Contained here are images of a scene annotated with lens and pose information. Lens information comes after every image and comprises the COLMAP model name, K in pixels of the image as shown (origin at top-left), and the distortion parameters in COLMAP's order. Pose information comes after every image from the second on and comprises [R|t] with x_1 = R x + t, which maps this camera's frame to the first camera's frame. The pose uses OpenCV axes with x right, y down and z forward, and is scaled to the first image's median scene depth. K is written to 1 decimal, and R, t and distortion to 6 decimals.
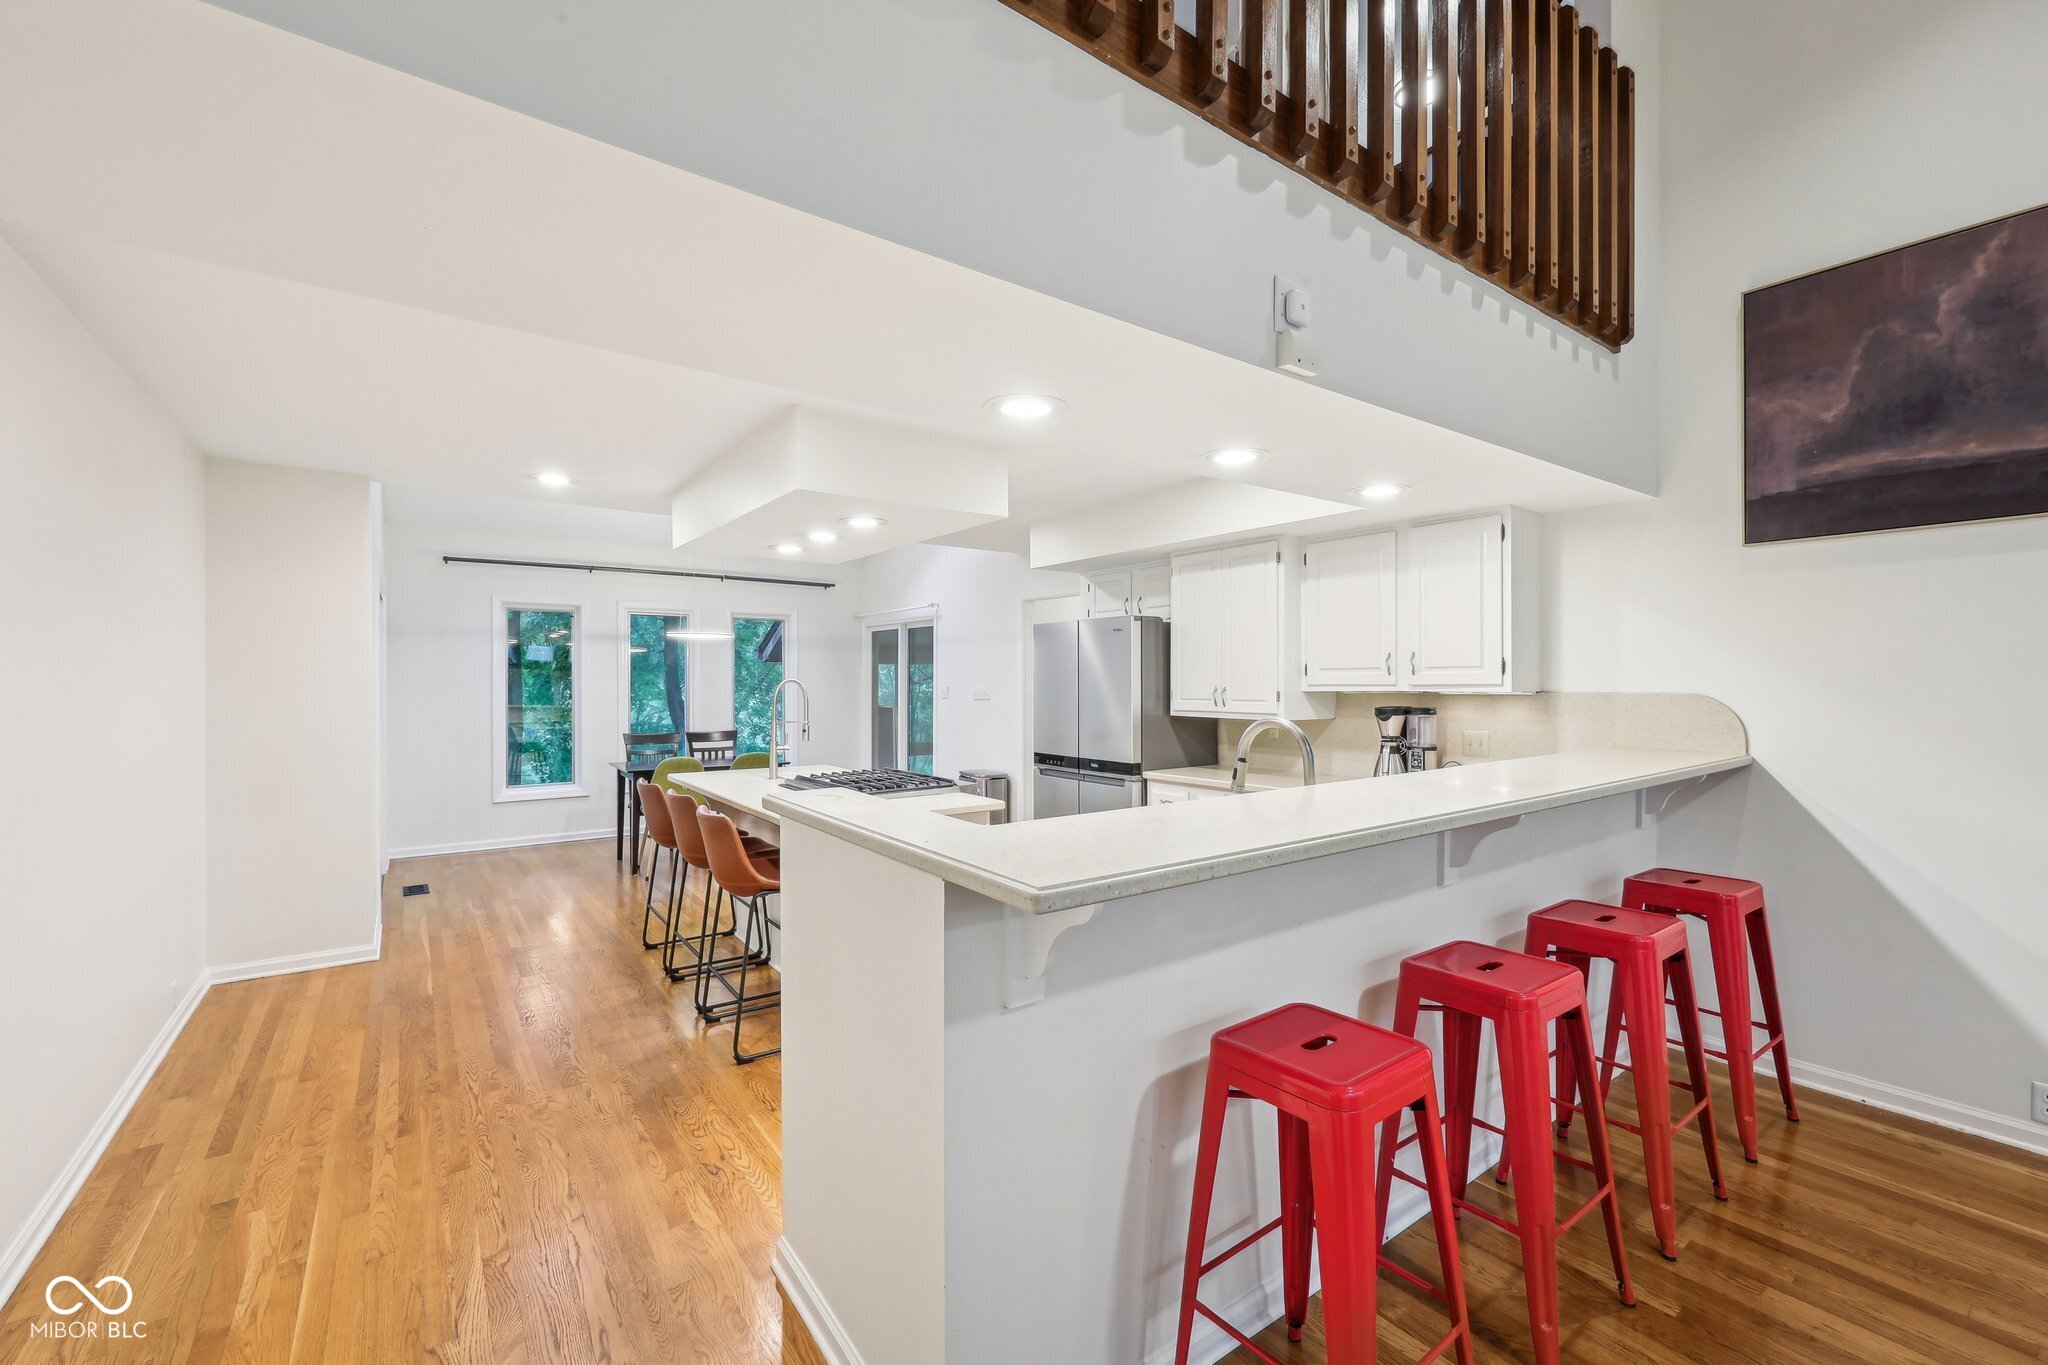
lens RADIAL K [[838.9, 0, 1028.5], [0, 838.9, 673.7], [0, 0, 1]] dist [-0.000949, 0.000181]
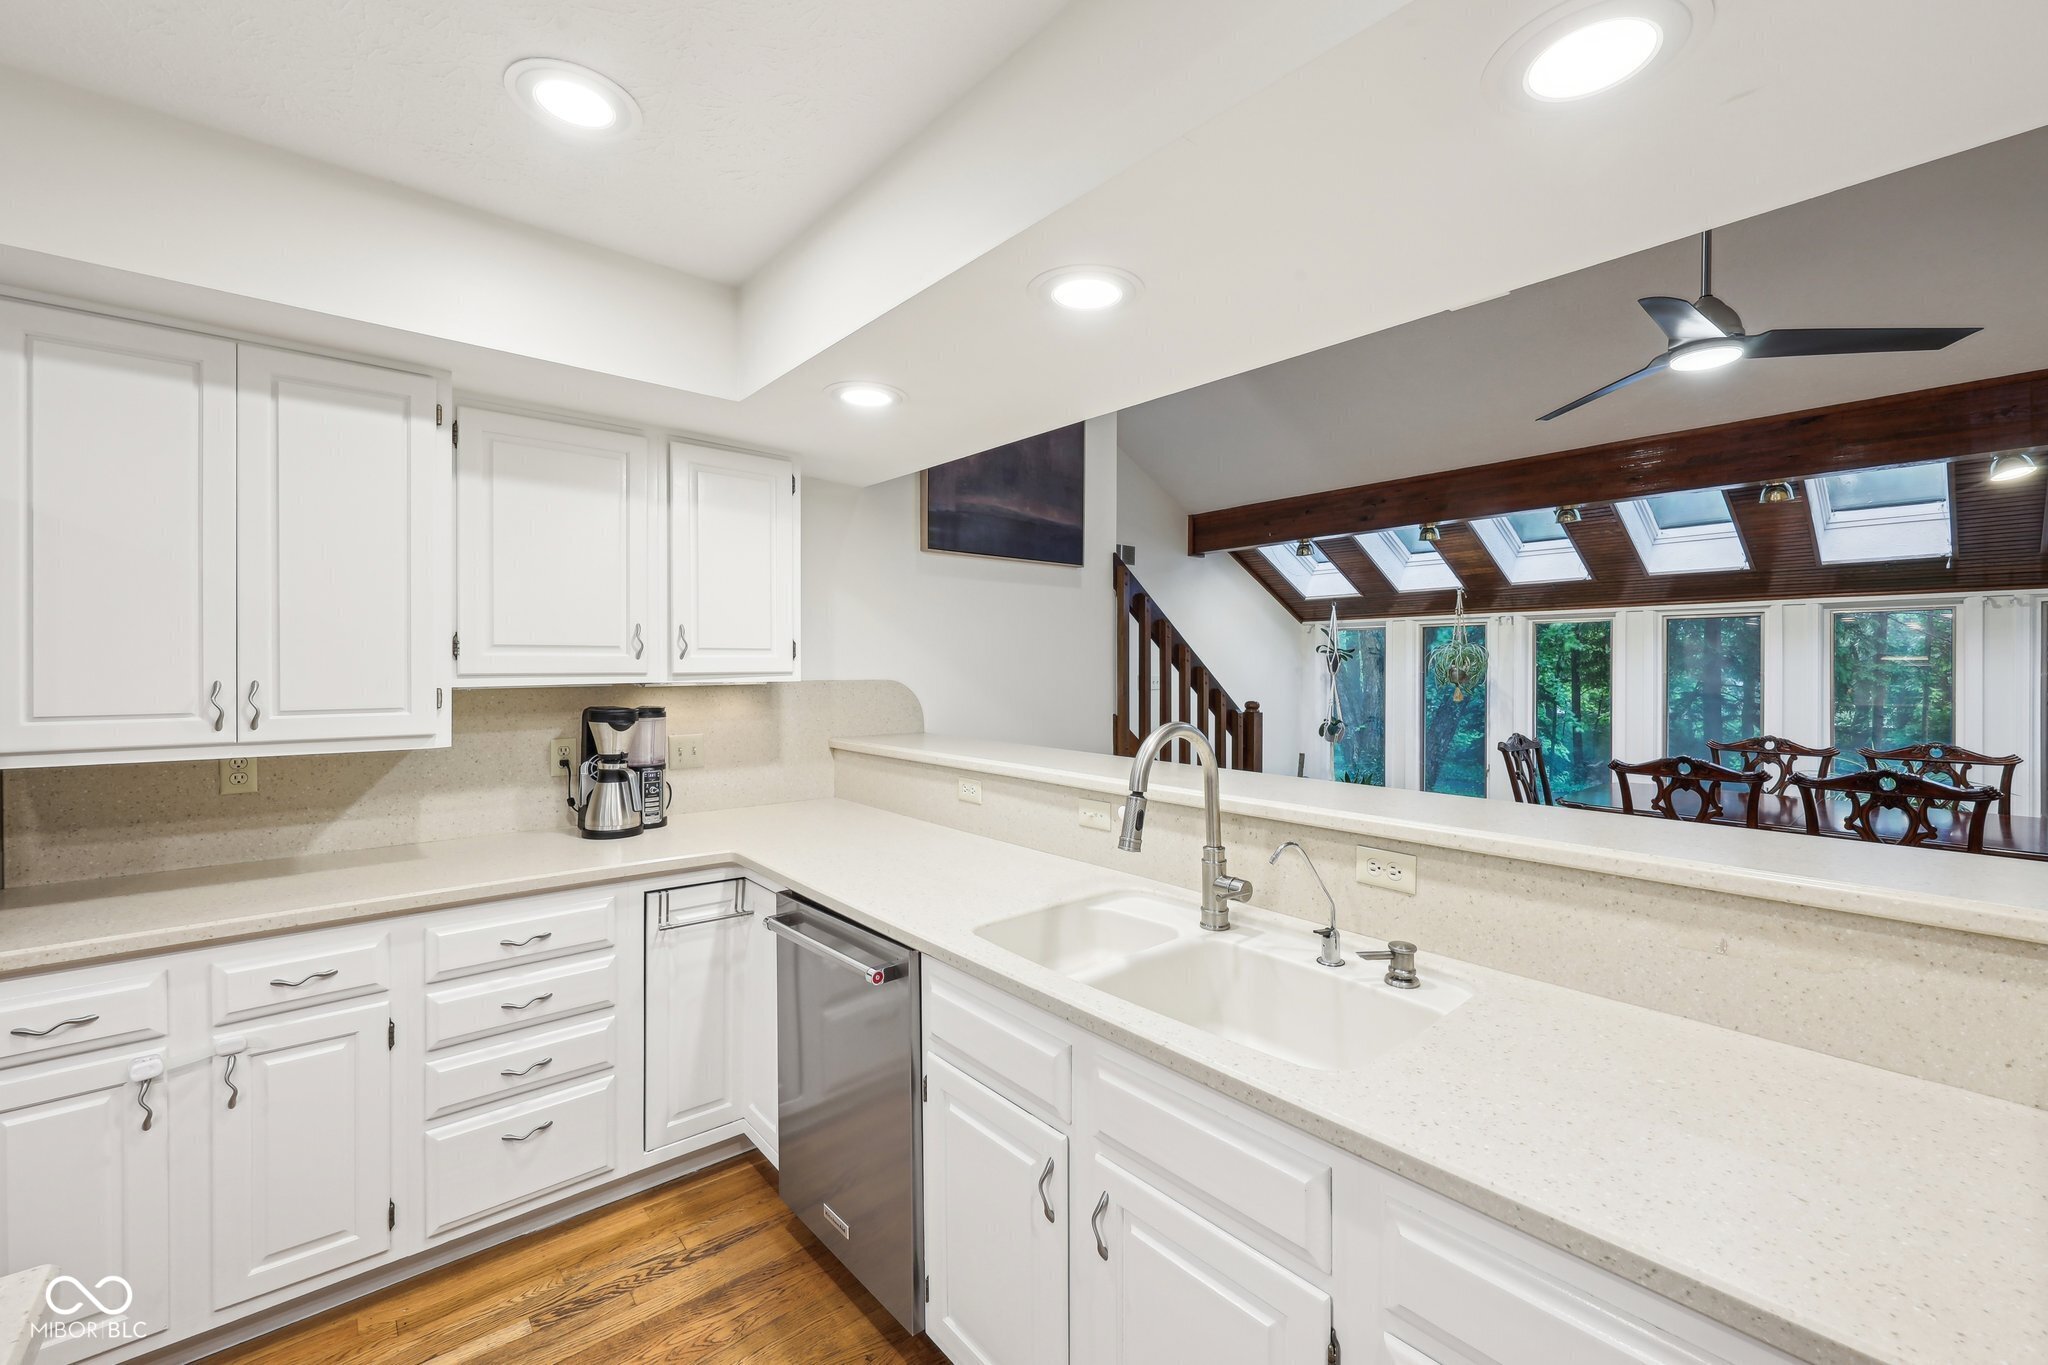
lens RADIAL K [[838.9, 0, 1024.5], [0, 838.9, 667.8], [0, 0, 1]] dist [-0.000949, 0.000181]
pose [[-0.075576, 0.001697, 0.997139, -0.179735], [-0.008949, 0.999957, -0.002380, 0.005811], [-0.997100, -0.009103, -0.075558, 0.577811]]
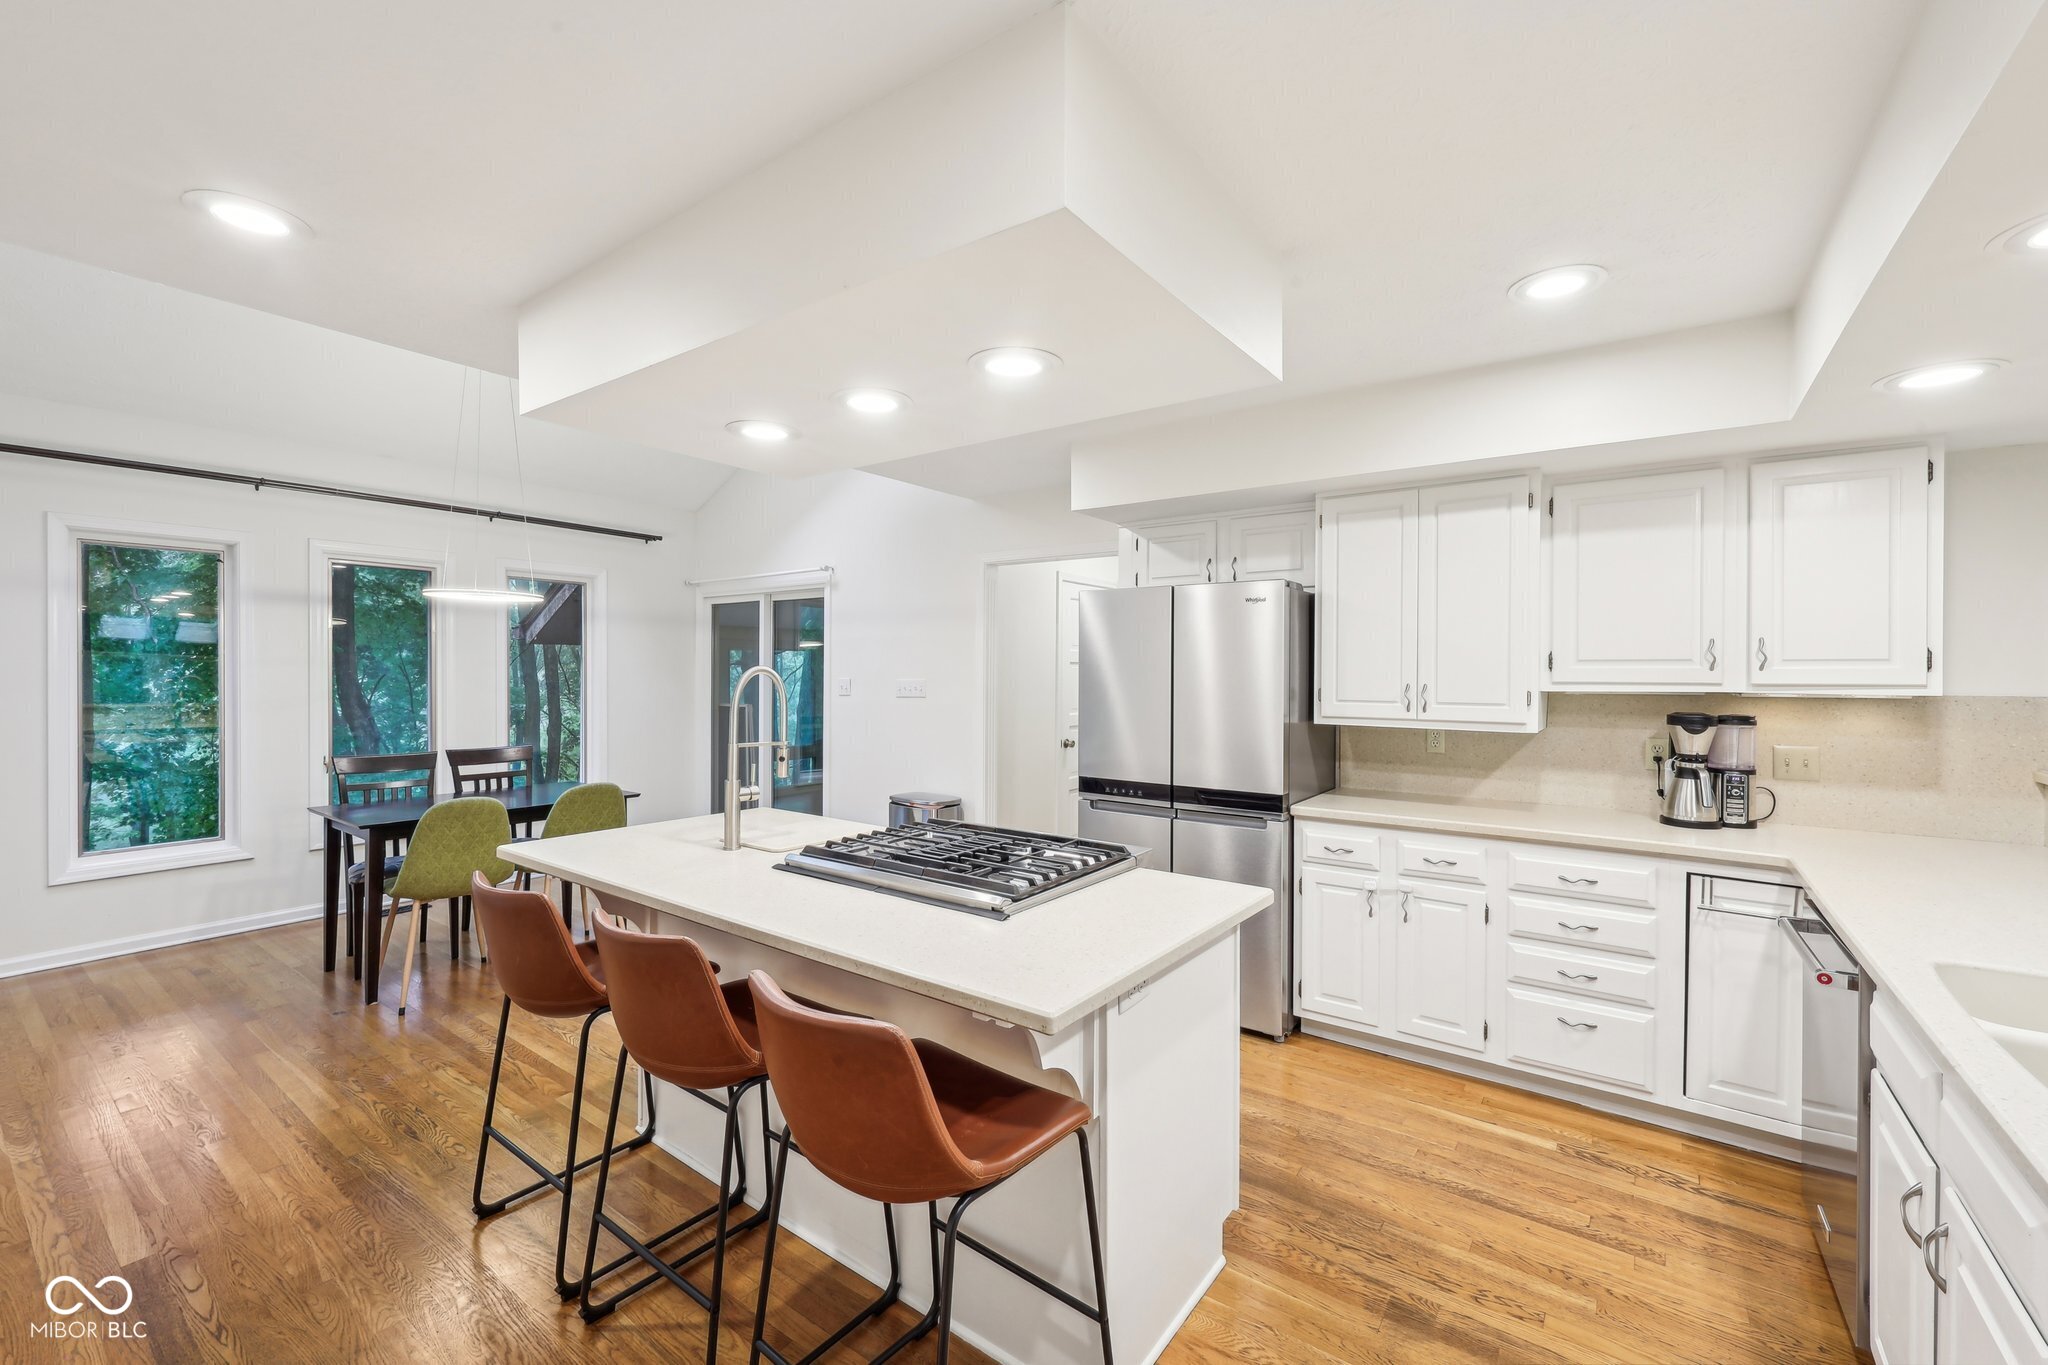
lens RADIAL K [[838.9, 0, 1027.5], [0, 838.9, 670.0], [0, 0, 1]] dist [-0.000949, 0.000181]
pose [[0.953018, 0.008684, 0.302788, -0.261348], [-0.010222, 0.999942, 0.003497, 0.003978], [-0.302740, -0.006428, 0.953052, 0.380347]]
